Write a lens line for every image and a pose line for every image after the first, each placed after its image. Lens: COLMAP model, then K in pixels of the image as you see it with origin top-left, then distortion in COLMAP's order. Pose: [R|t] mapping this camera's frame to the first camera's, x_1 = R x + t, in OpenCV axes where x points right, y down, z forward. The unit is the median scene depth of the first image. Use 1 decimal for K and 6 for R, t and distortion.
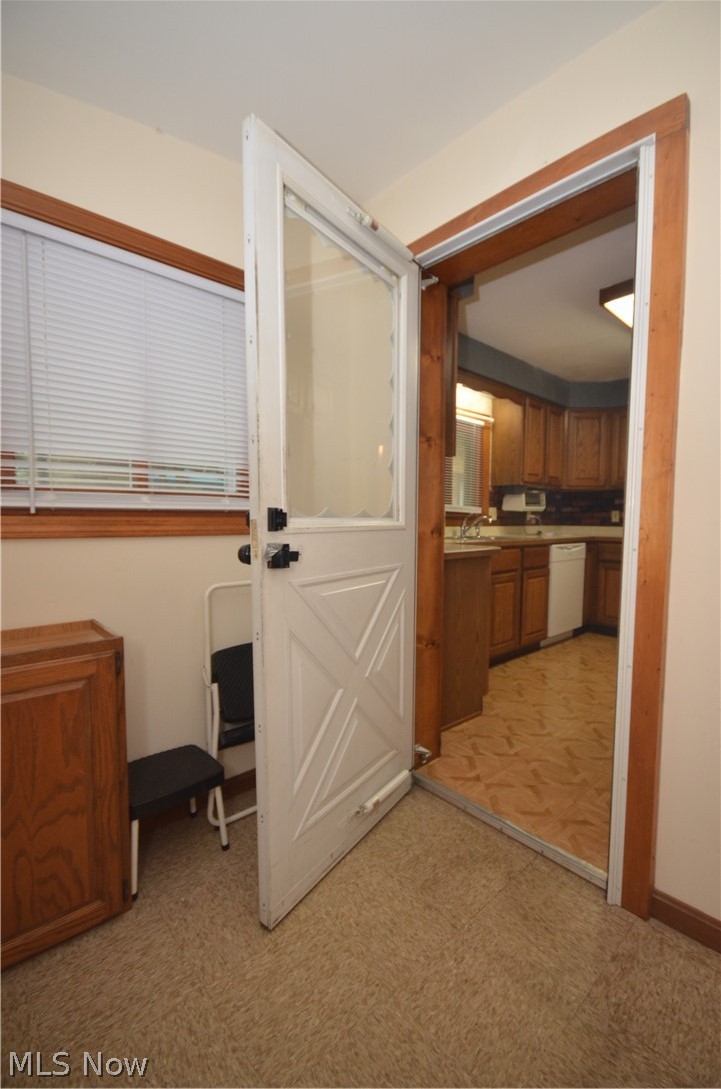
lens RADIAL K [[471.7, 0, 378.4], [0, 471.7, 547.7], [0, 0, 1]] dist [0.013389, -0.016411]
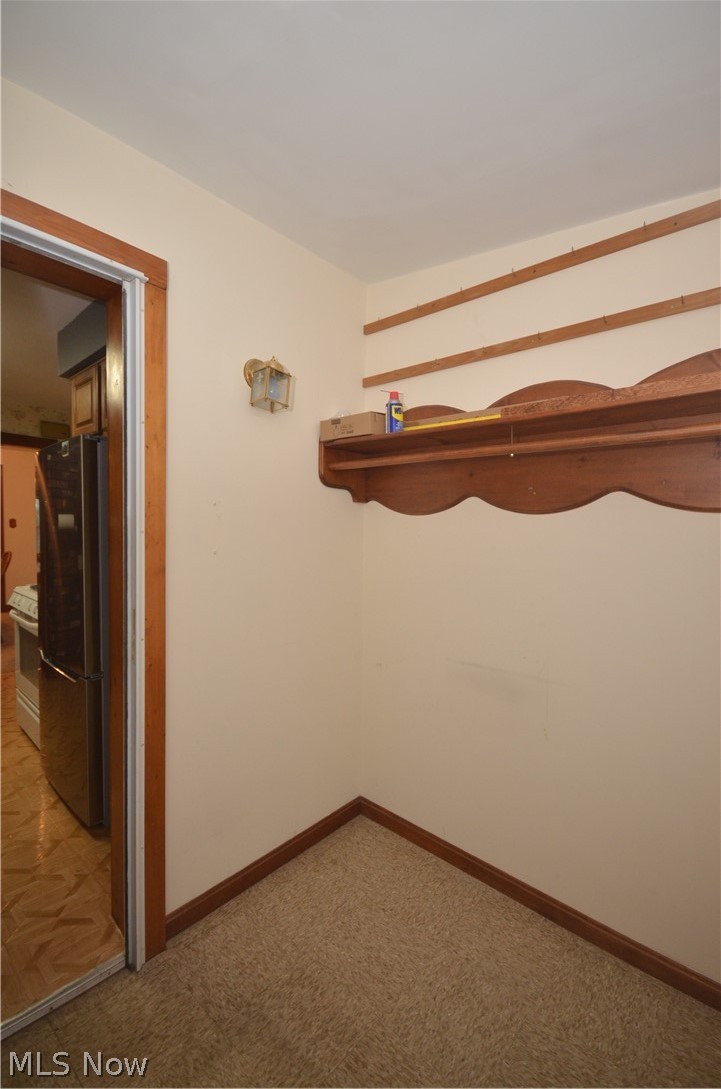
lens RADIAL K [[471.7, 0, 378.4], [0, 471.7, 547.7], [0, 0, 1]] dist [0.013389, -0.016411]
pose [[-0.104761, -0.054305, 0.993014, -0.668502], [0.045272, 0.997212, 0.059311, -0.278151], [-0.993466, 0.051169, -0.102011, 0.612970]]
